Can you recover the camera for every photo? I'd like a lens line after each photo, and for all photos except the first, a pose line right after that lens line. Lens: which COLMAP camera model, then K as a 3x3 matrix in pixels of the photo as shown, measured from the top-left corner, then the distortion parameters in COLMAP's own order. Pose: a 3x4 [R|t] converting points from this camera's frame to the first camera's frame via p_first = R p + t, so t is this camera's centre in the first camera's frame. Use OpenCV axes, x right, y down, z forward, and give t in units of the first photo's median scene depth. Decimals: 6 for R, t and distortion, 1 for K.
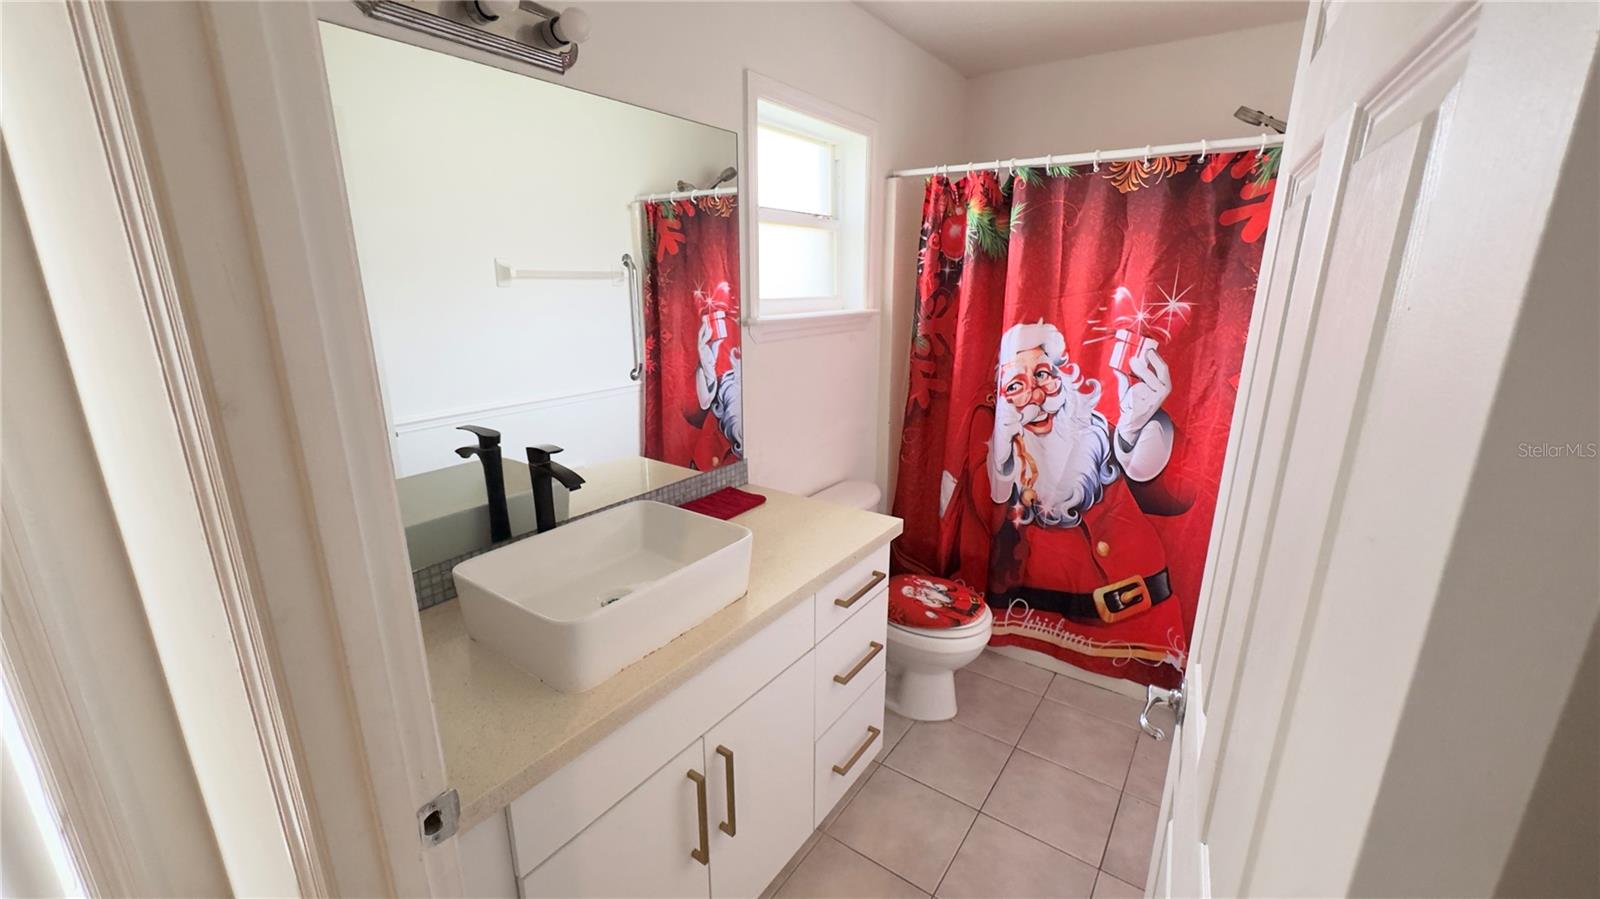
lens RADIAL K [[641.2, 0, 800.7], [0, 641.2, 451.2], [0, 0, 1]] dist [-0.005503, 0.000448]
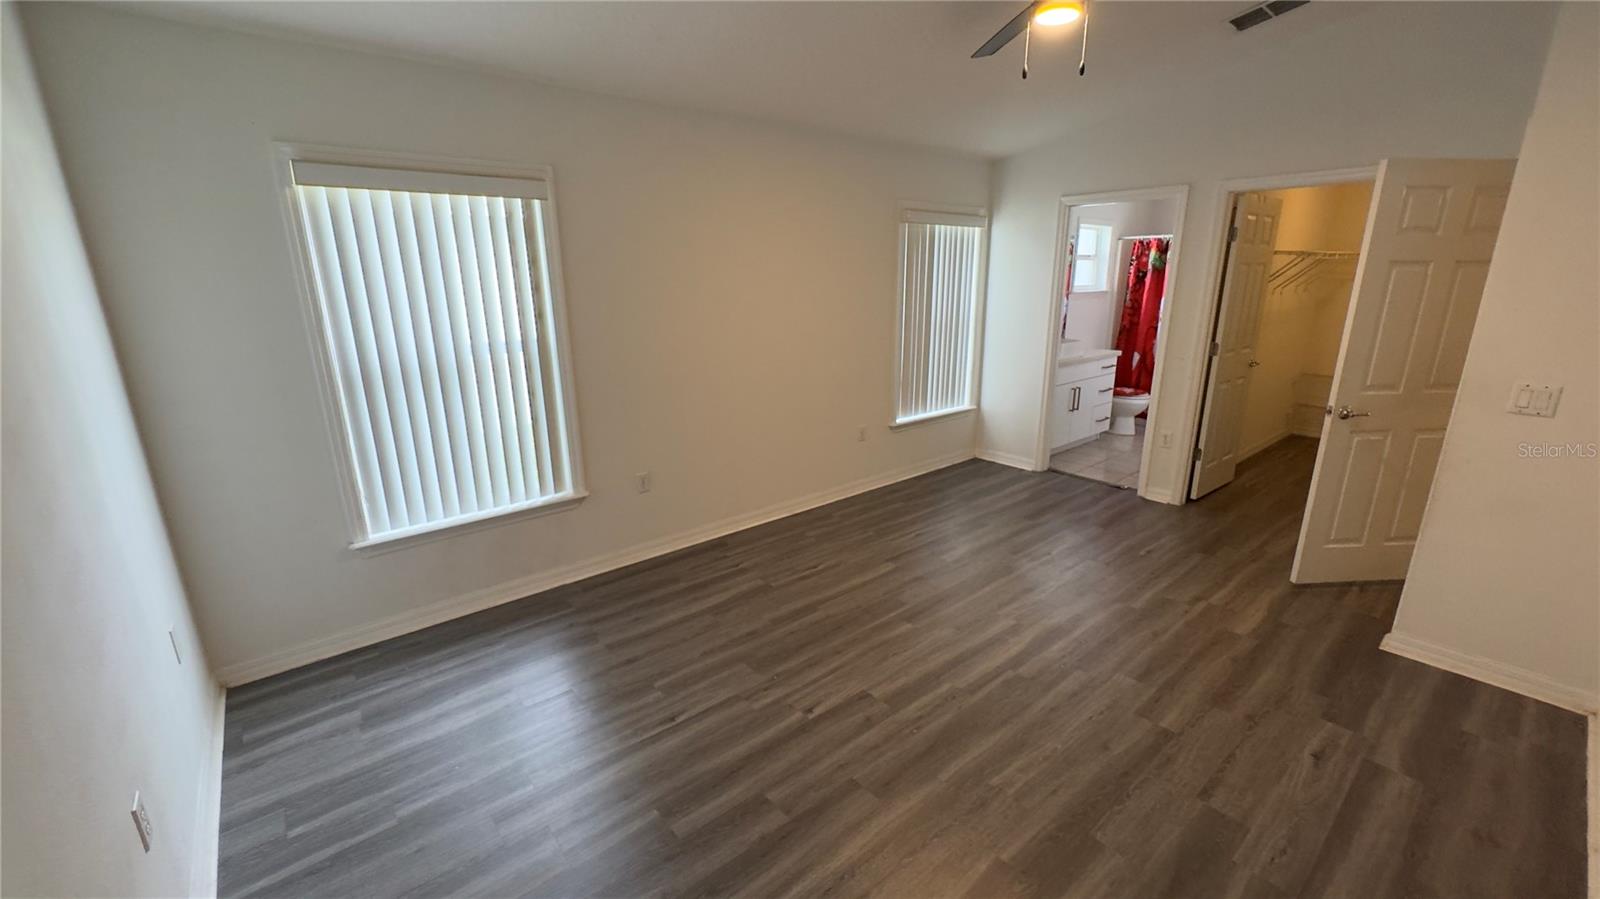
lens RADIAL K [[641.2, 0, 802.4], [0, 641.2, 452.3], [0, 0, 1]] dist [-0.005503, 0.000448]
pose [[0.971022, 0.052866, -0.233072, -0.572443], [-0.051234, 0.998601, 0.013054, 0.589882], [0.233436, -0.000734, 0.972372, -2.293316]]
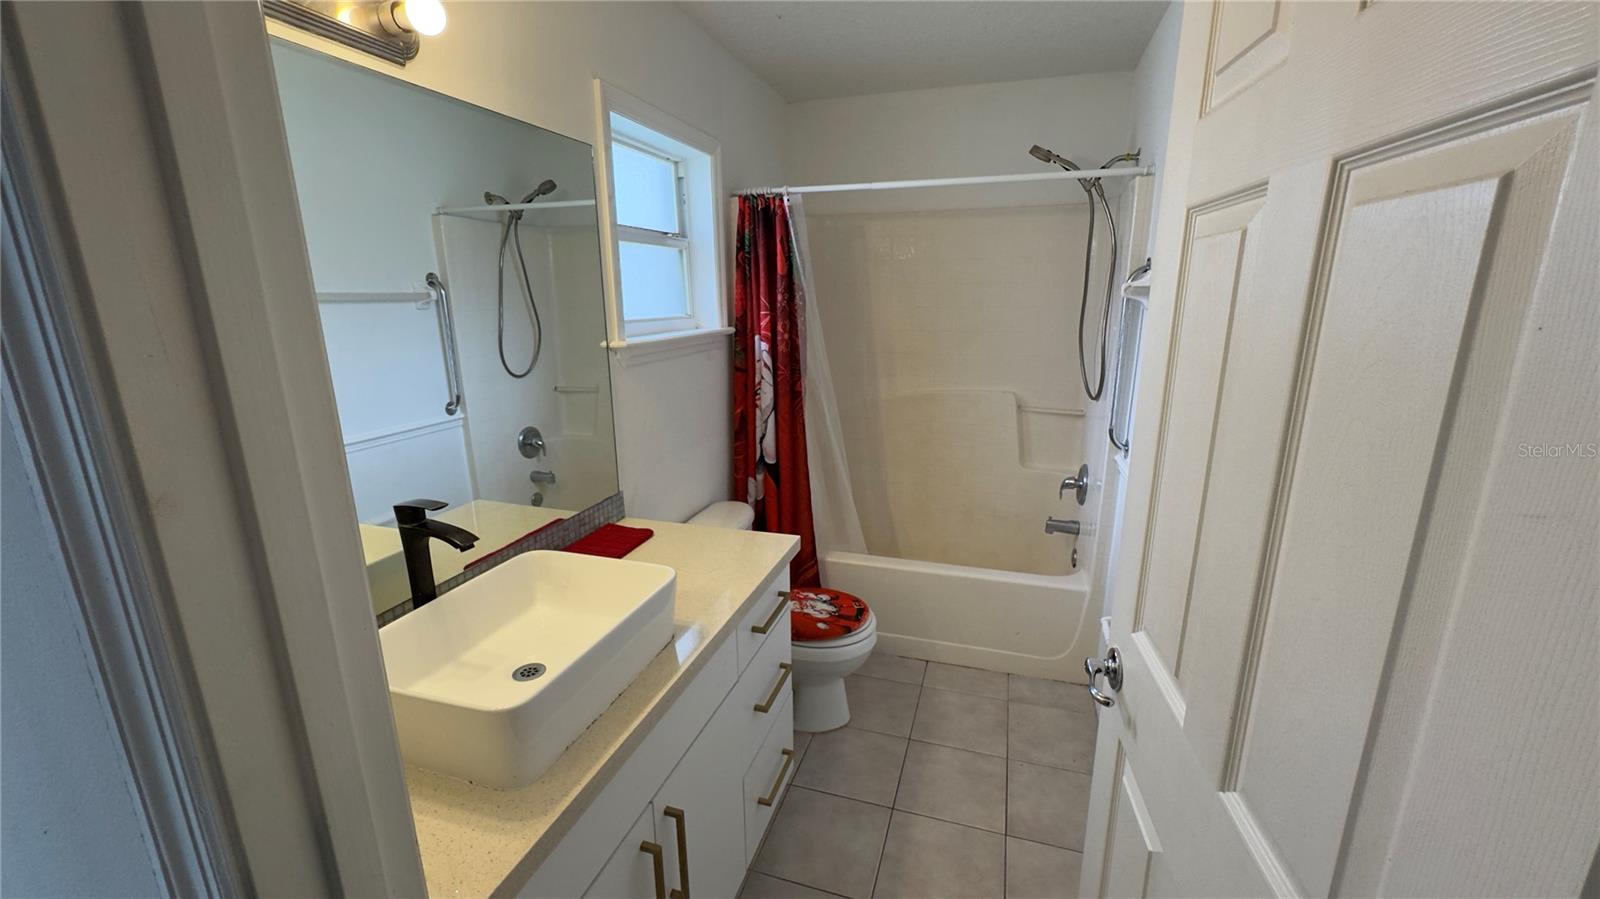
lens RADIAL K [[641.2, 0, 798.4], [0, 641.2, 451.7], [0, 0, 1]] dist [-0.005503, 0.000448]
pose [[0.953152, -0.084003, 0.290594, -0.102829], [0.090510, 0.995855, -0.009000, -0.013415], [-0.288633, 0.034880, 0.956804, 0.030305]]
